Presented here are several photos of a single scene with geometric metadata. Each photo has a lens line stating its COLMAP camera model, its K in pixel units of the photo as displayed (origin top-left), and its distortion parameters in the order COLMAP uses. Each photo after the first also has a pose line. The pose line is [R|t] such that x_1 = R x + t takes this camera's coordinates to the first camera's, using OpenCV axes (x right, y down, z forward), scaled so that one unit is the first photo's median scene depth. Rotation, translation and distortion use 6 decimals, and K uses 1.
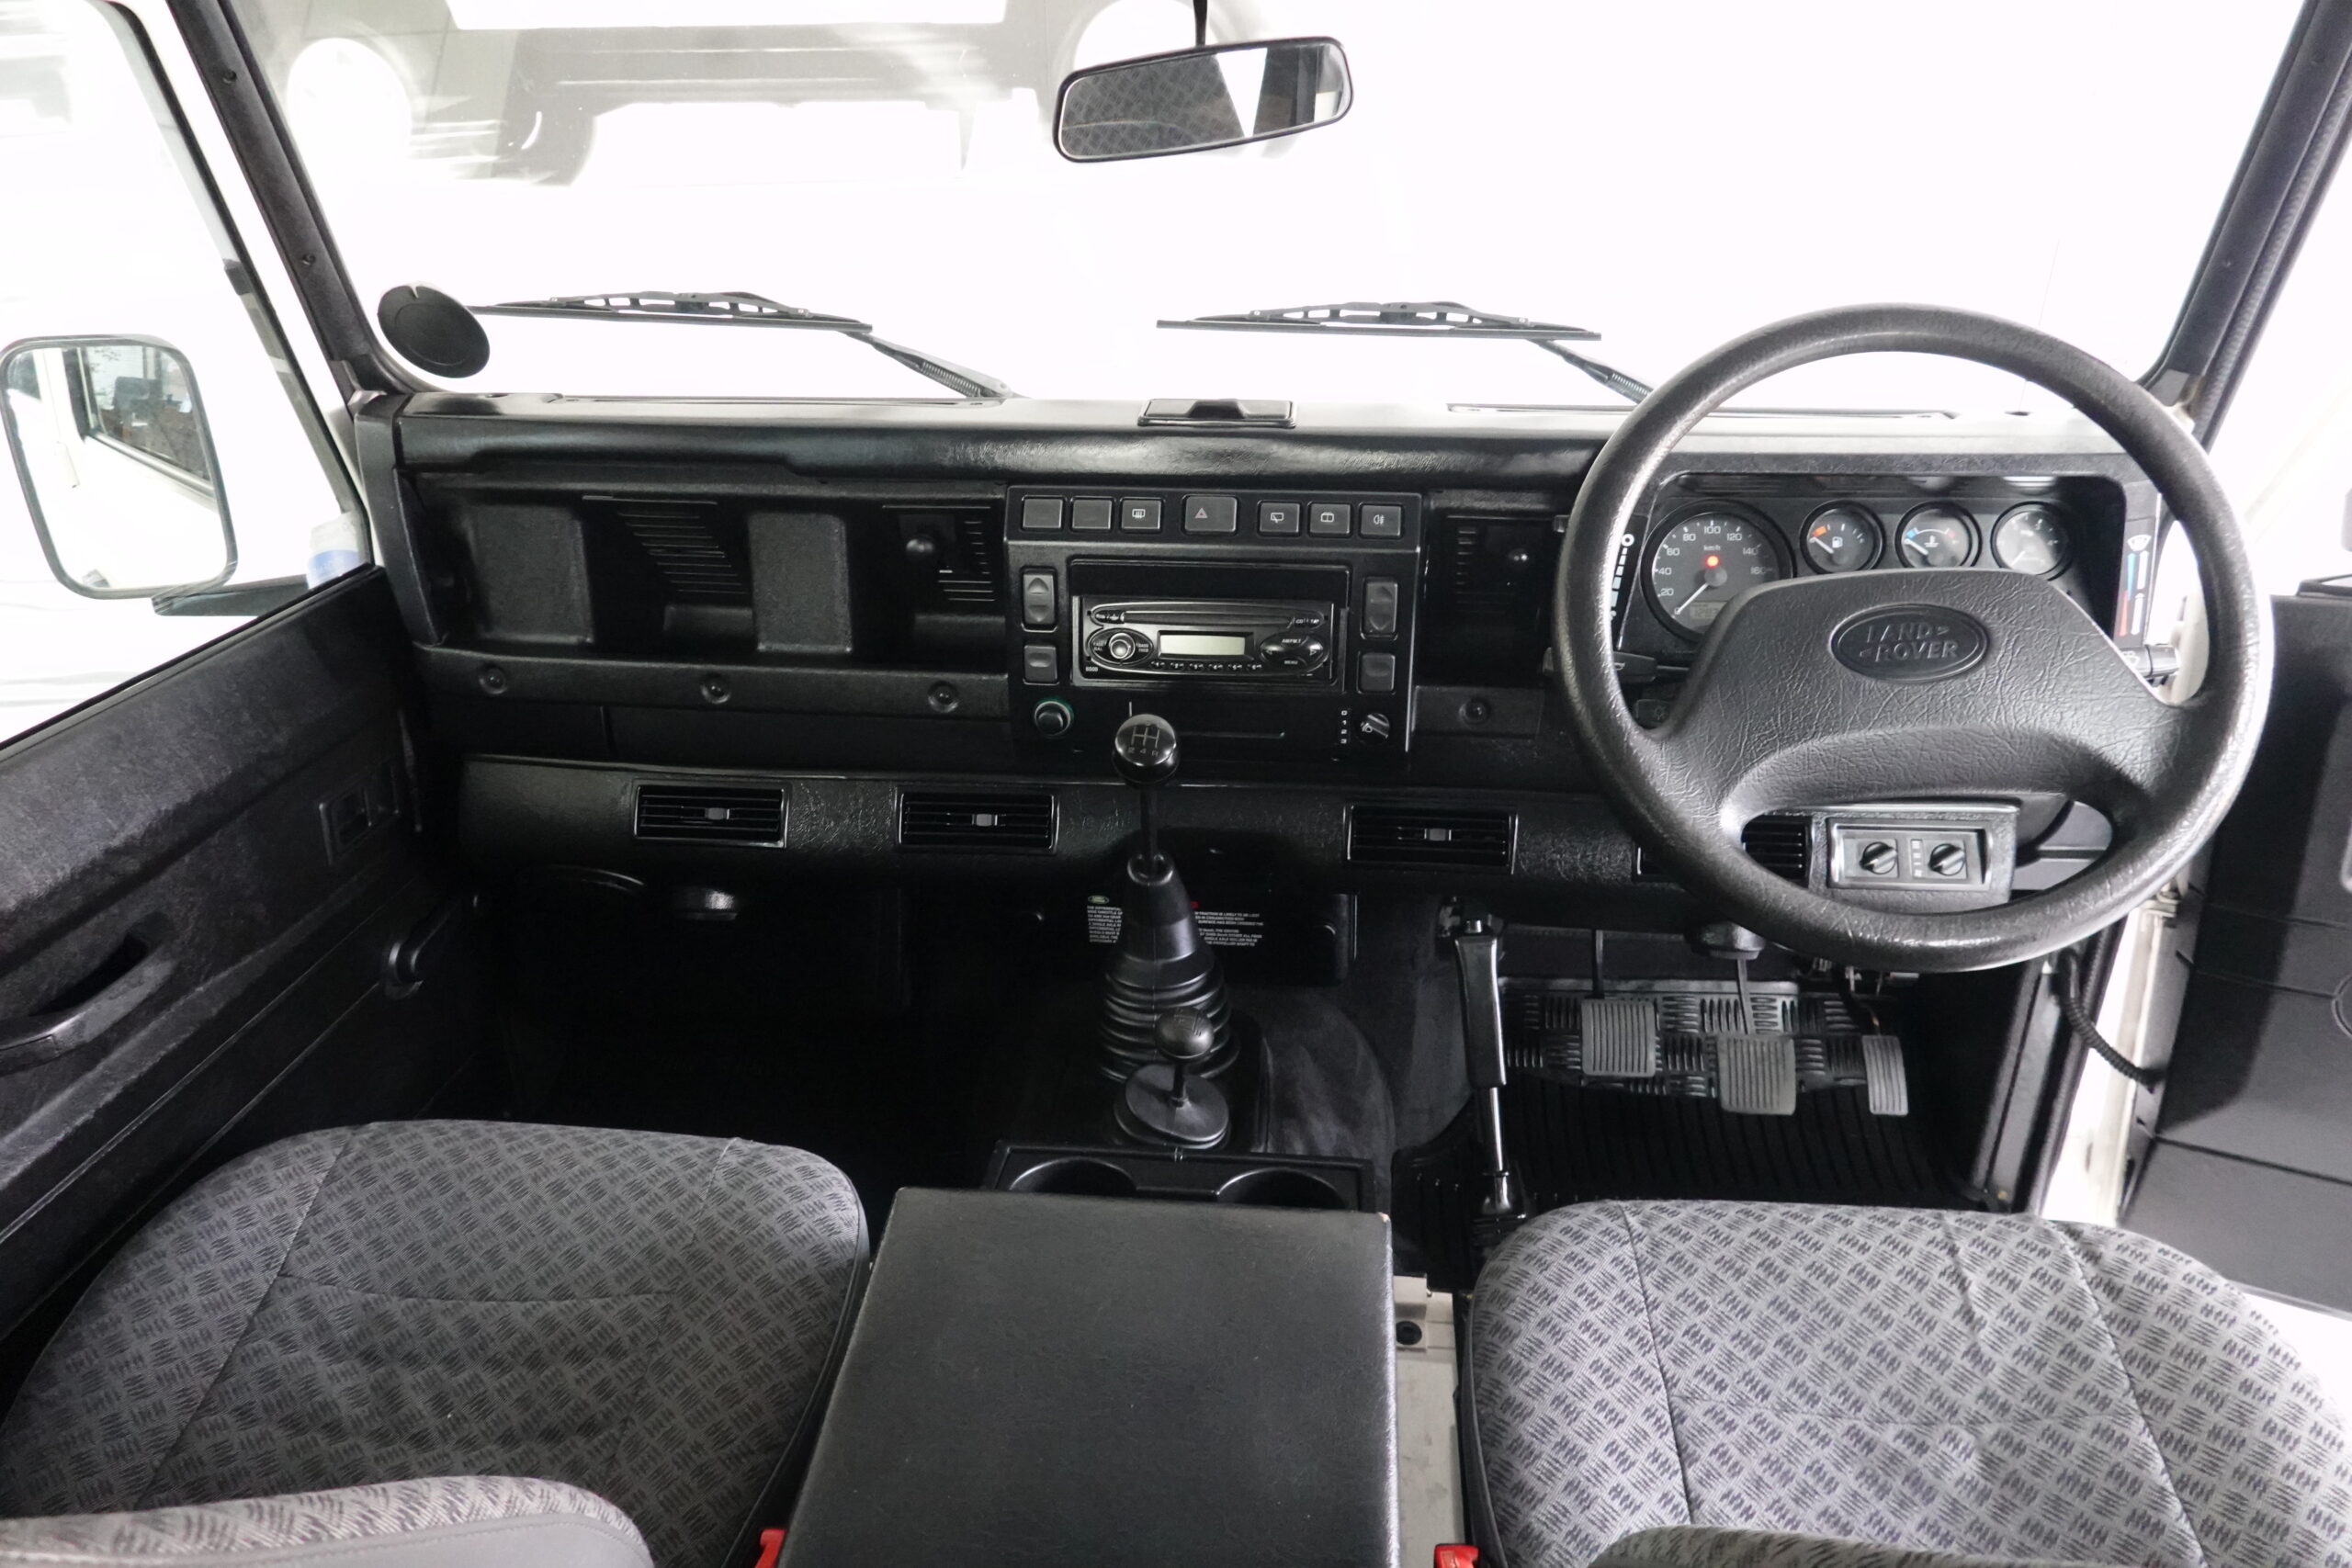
lens RADIAL K [[1561.1, 0, 1176.0], [0, 1561.1, 784.0], [0, 0, 1]] dist [-0.007610, 0.005954]
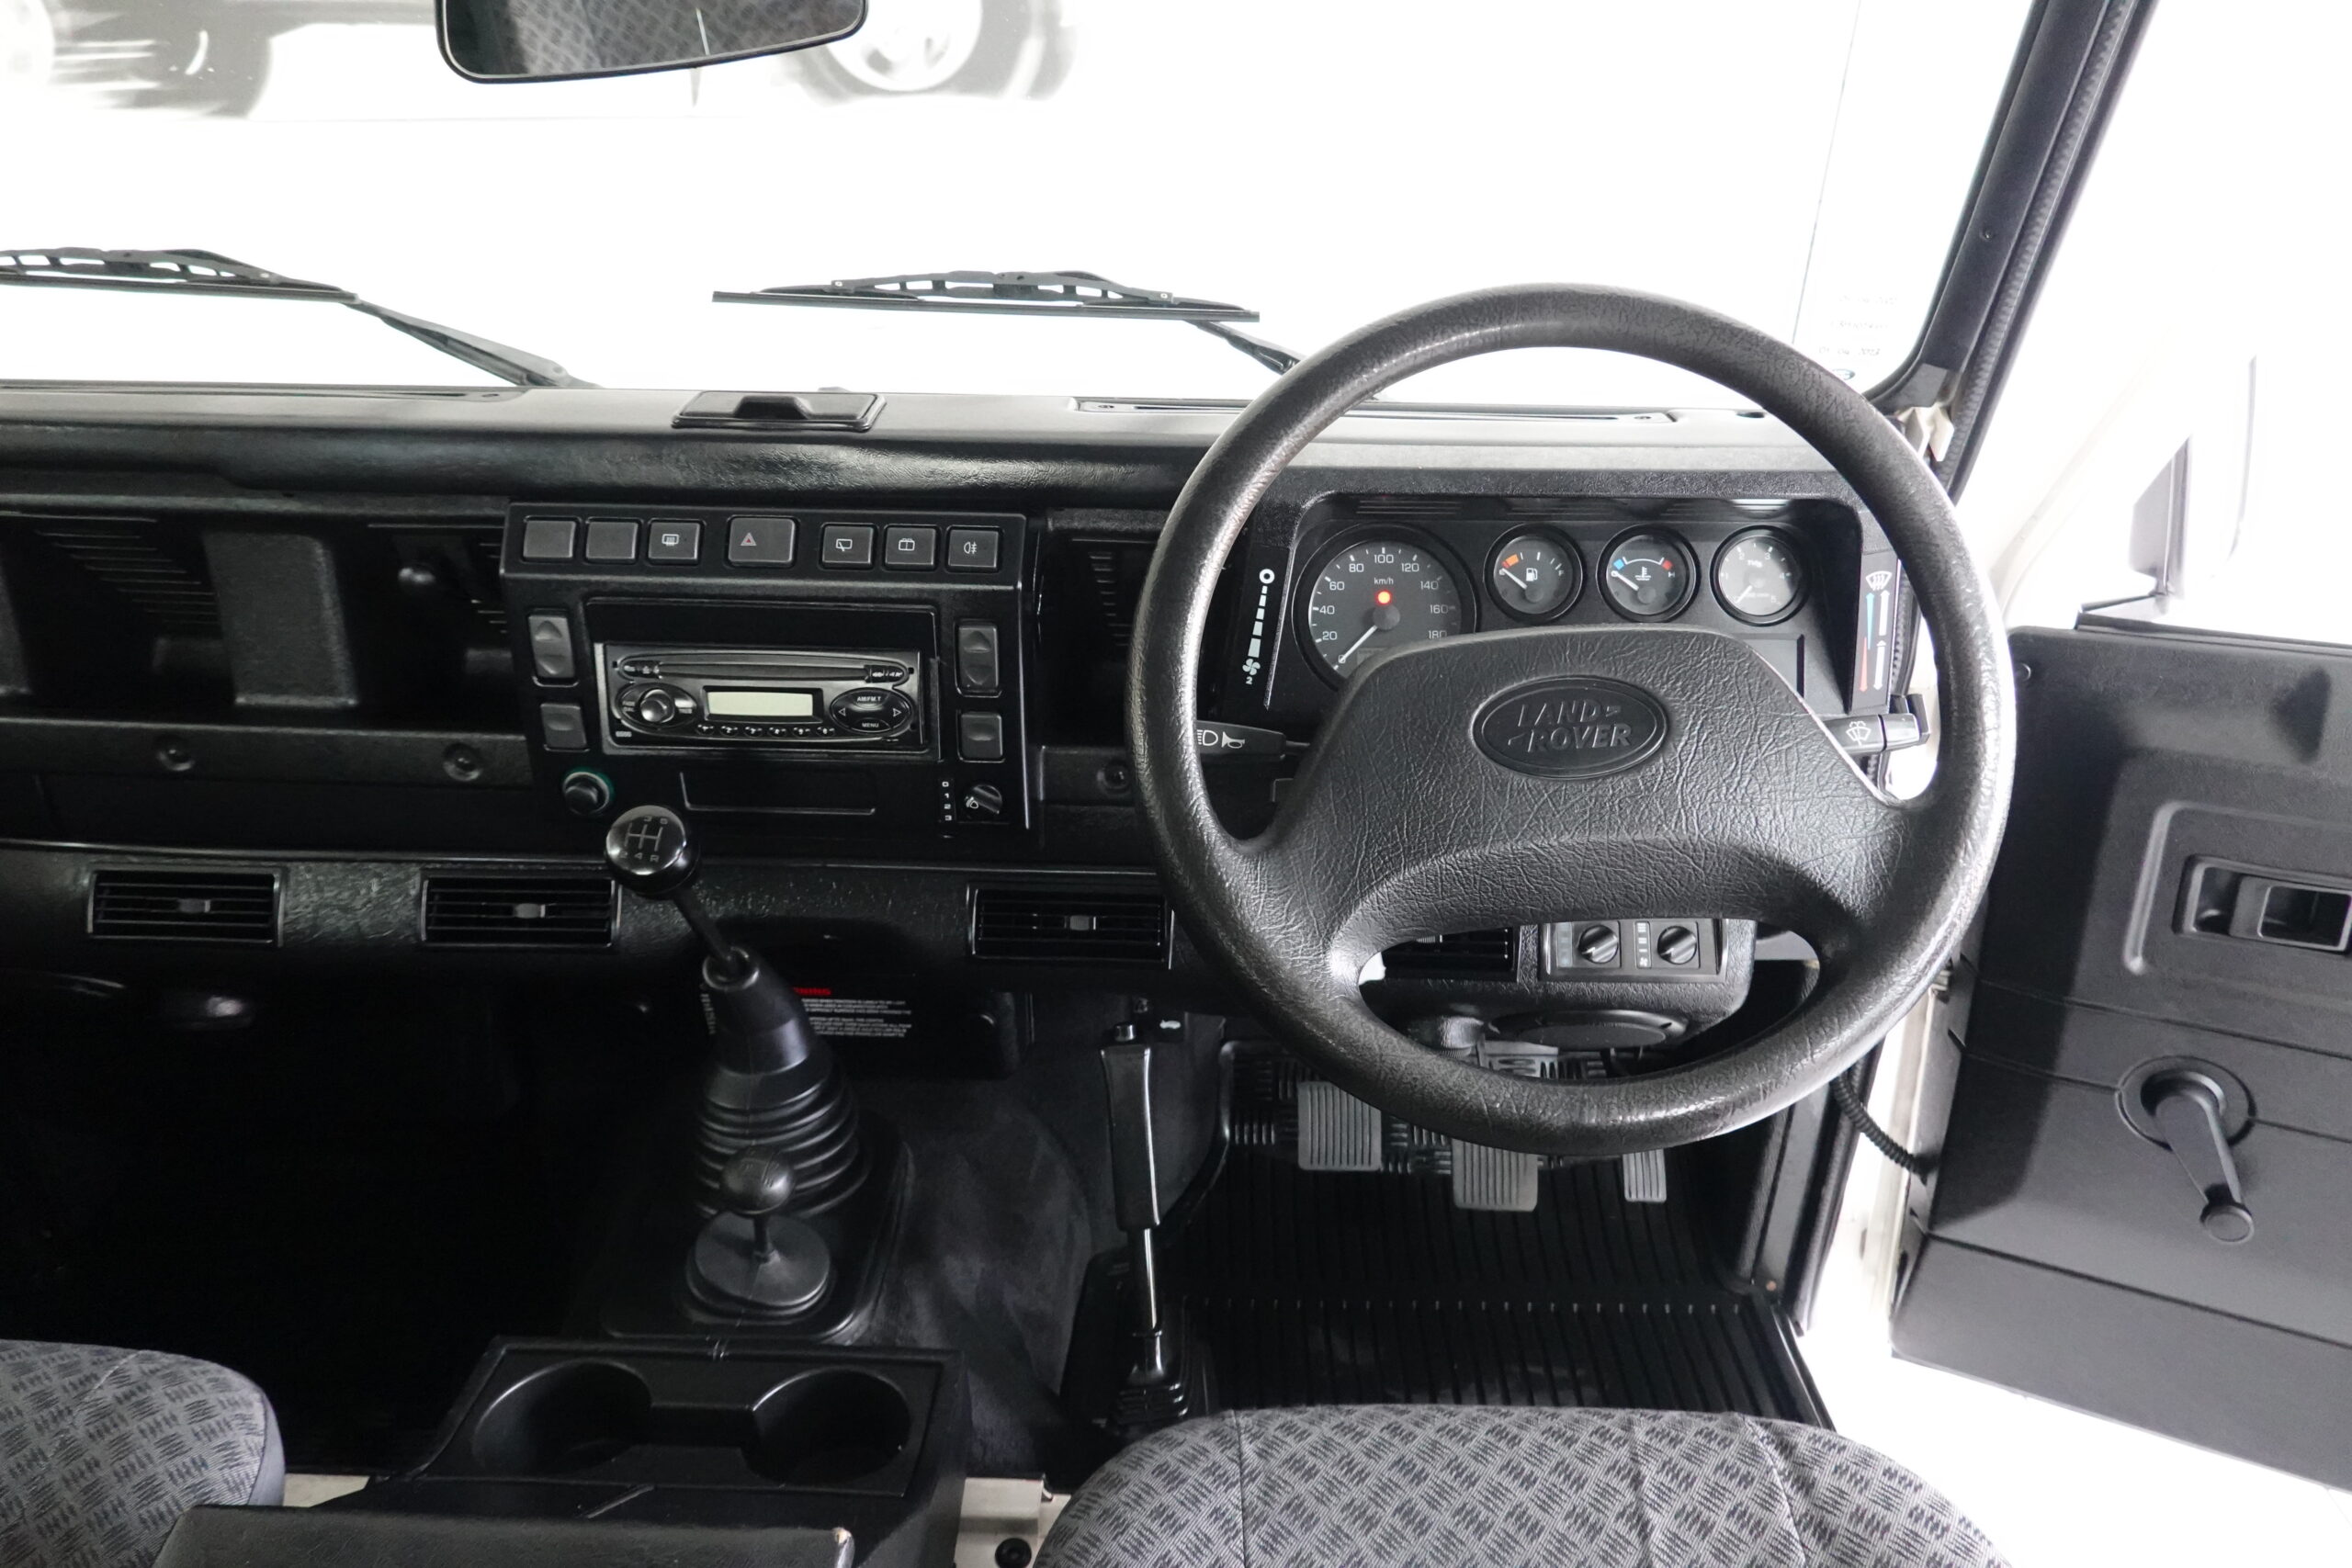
lens RADIAL K [[1564.9, 0, 1176.0], [0, 1564.9, 784.0], [0, 0, 1]] dist [-0.005874, 0.003779]
pose [[0.997380, -0.013218, 0.071118, 0.170884], [0.011252, 0.999545, 0.027982, -0.067405], [-0.071456, -0.027108, 0.997075, 0.184222]]
